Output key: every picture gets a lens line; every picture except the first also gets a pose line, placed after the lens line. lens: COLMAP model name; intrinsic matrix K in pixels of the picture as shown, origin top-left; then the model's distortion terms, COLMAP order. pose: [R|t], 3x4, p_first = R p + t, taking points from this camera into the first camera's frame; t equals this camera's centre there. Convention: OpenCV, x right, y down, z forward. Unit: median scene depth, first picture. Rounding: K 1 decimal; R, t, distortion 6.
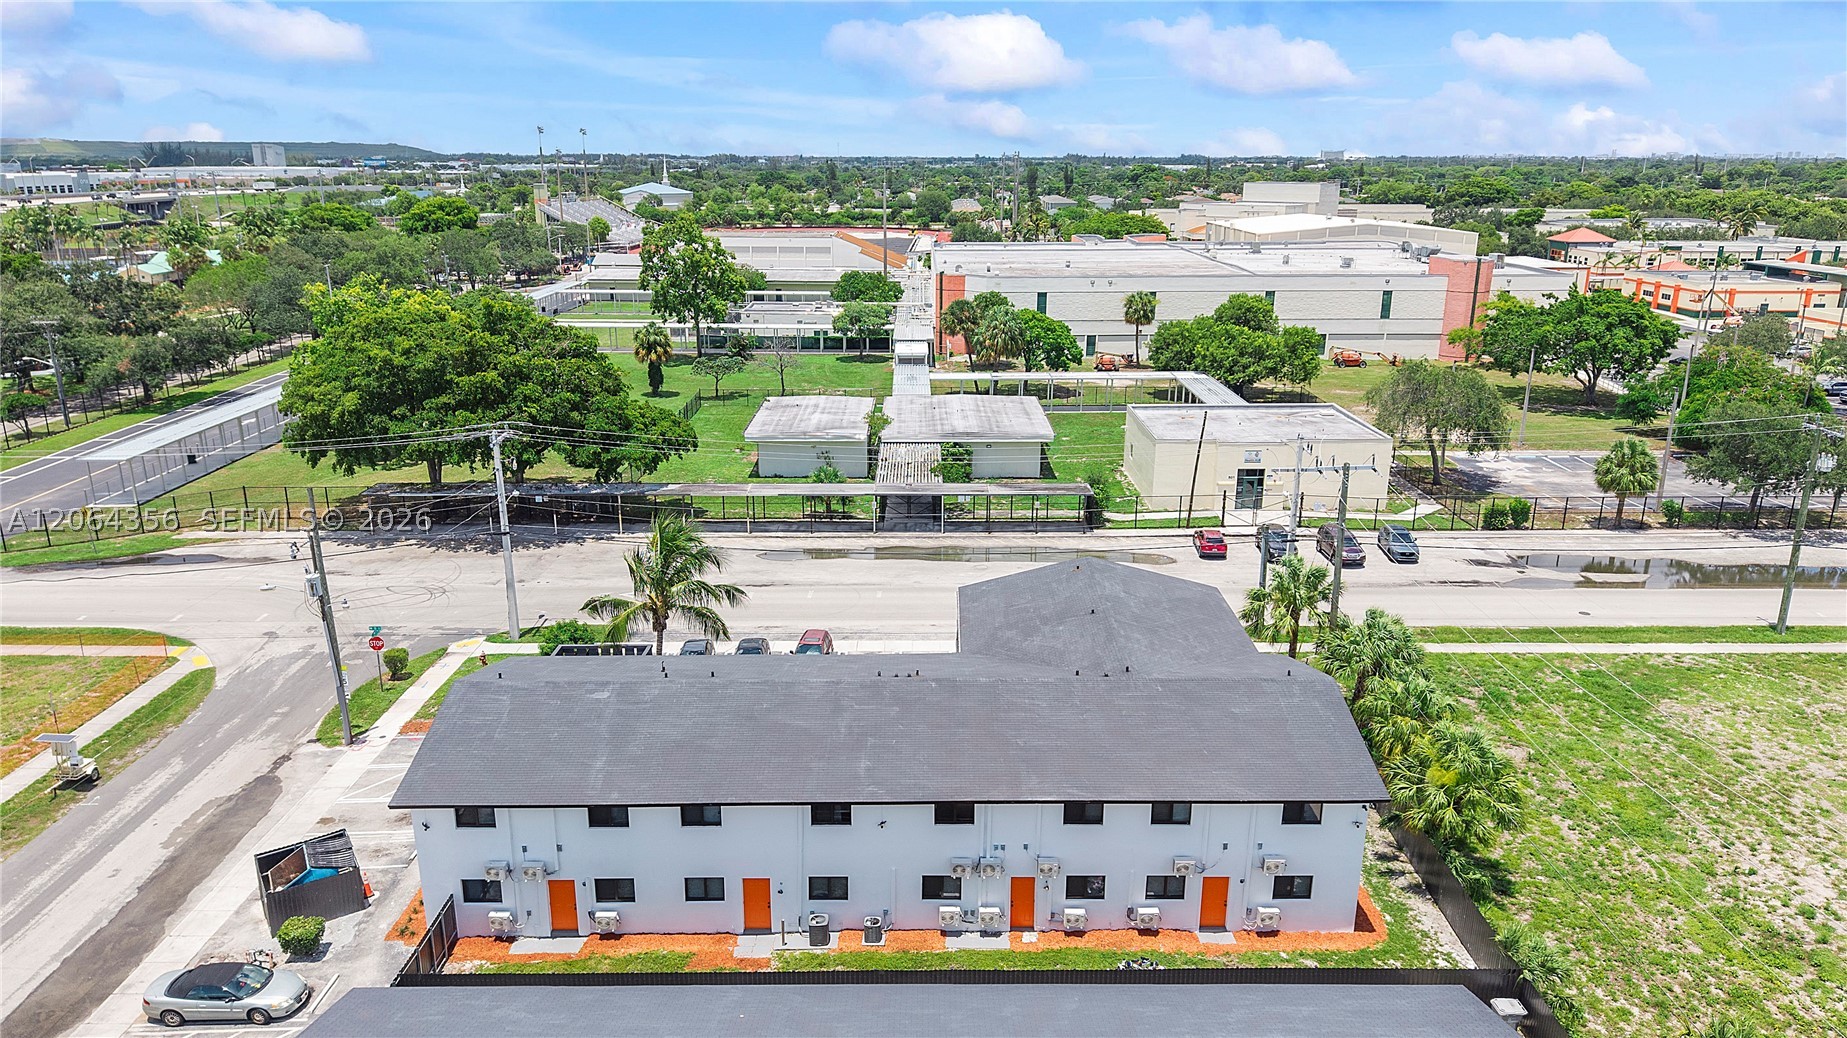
lens RADIAL K [[1233.3, 0, 931.3], [0, 1233.3, 527.0], [0, 0, 1]] dist [0.019427, -0.001769]
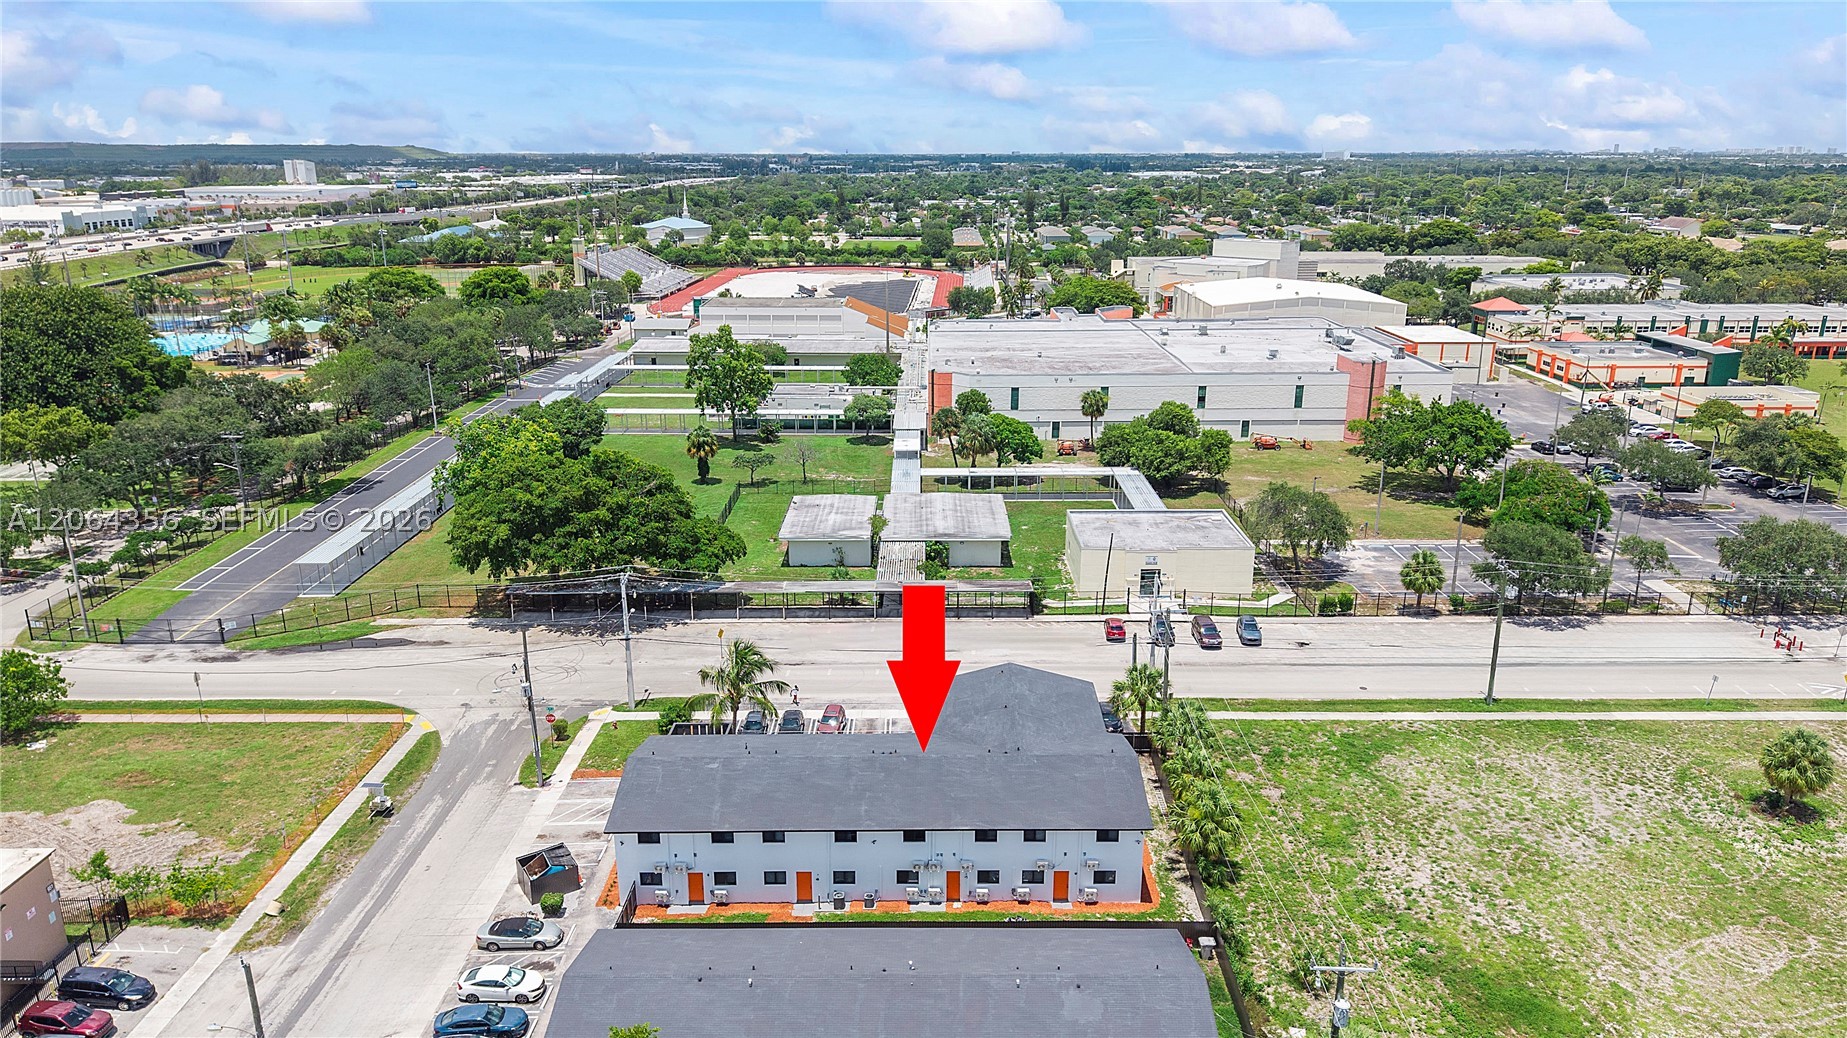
lens RADIAL K [[1237.2, 0, 923.5], [0, 1237.2, 519.0], [0, 0, 1]] dist [0.065594, -0.083245]
pose [[0.999890, -0.002742, -0.014599, 0.030360], [0.002827, 0.999979, 0.005807, -0.121617], [0.014583, -0.005848, 0.999877, -0.409129]]
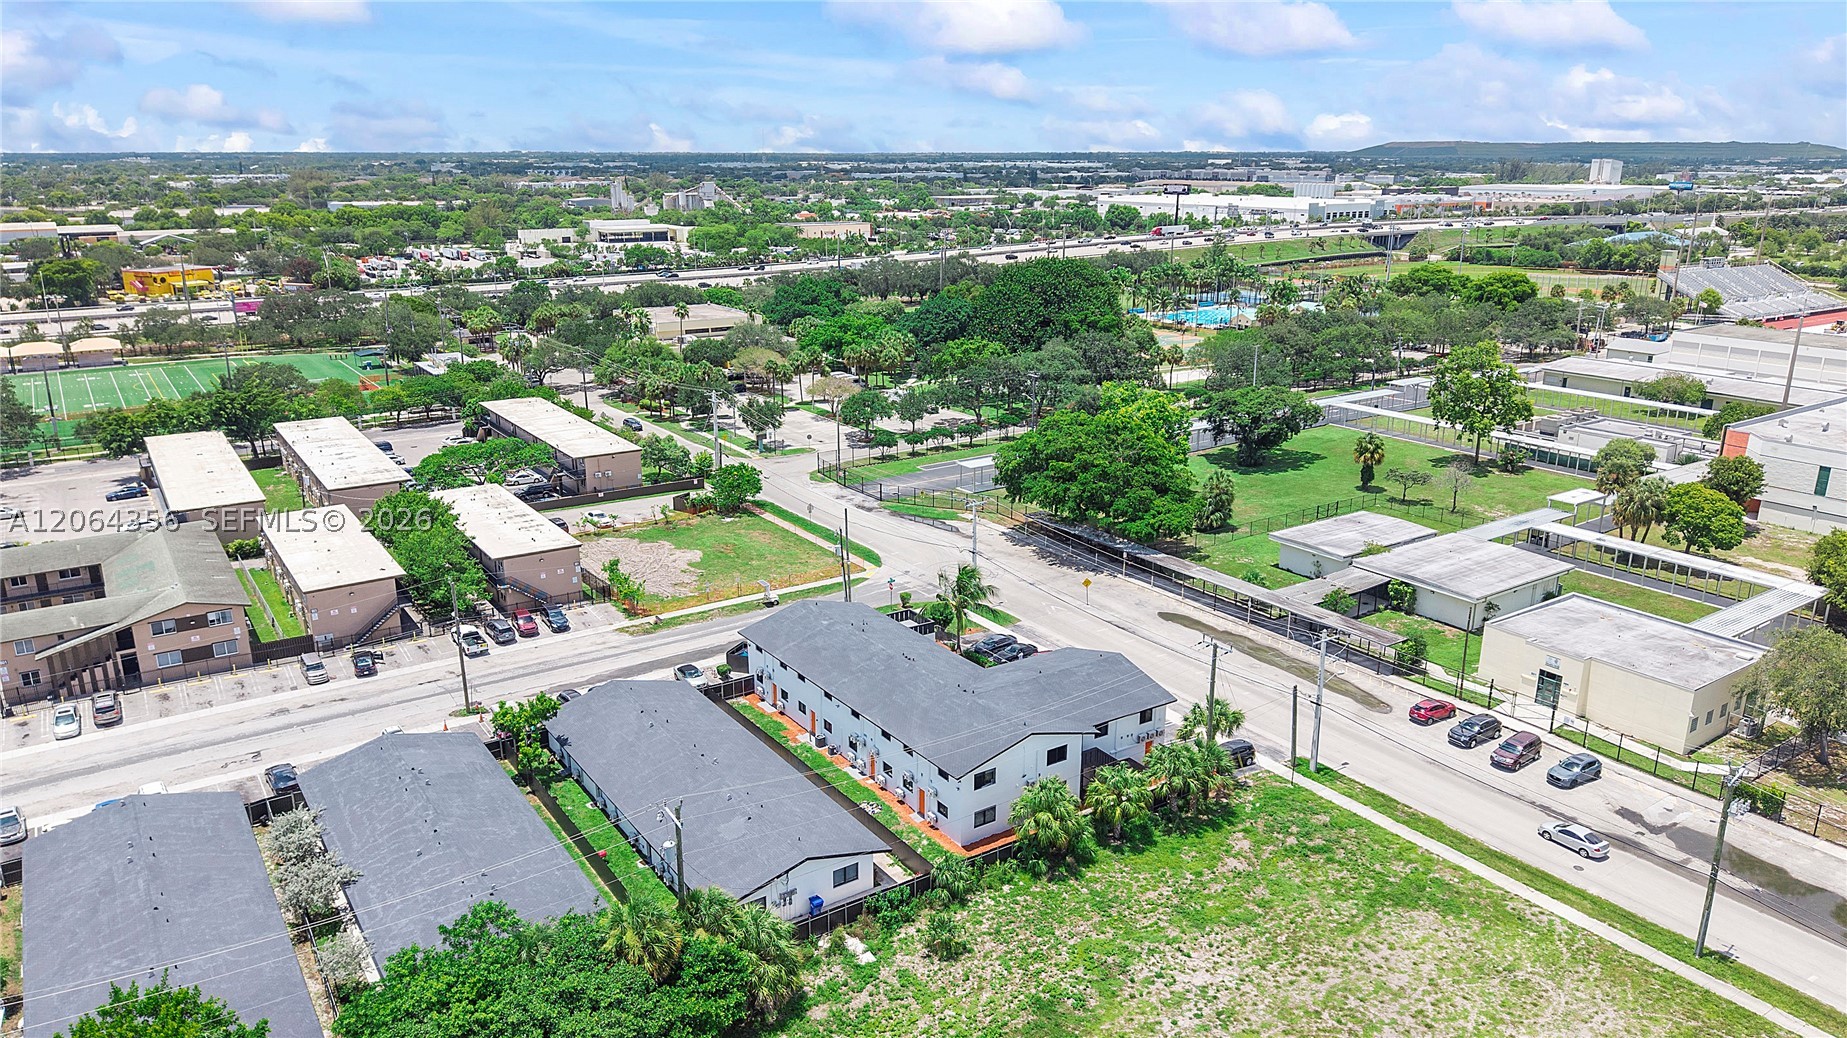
lens RADIAL K [[1303.8, 0, 923.5], [0, 1303.8, 519.0], [0, 0, 1]] dist [0.103880, -0.173062]
pose [[0.541311, 0.222419, -0.810871, 0.955421], [-0.231738, 0.966493, 0.110405, -0.193165], [0.808257, 0.128146, 0.574716, -0.141750]]
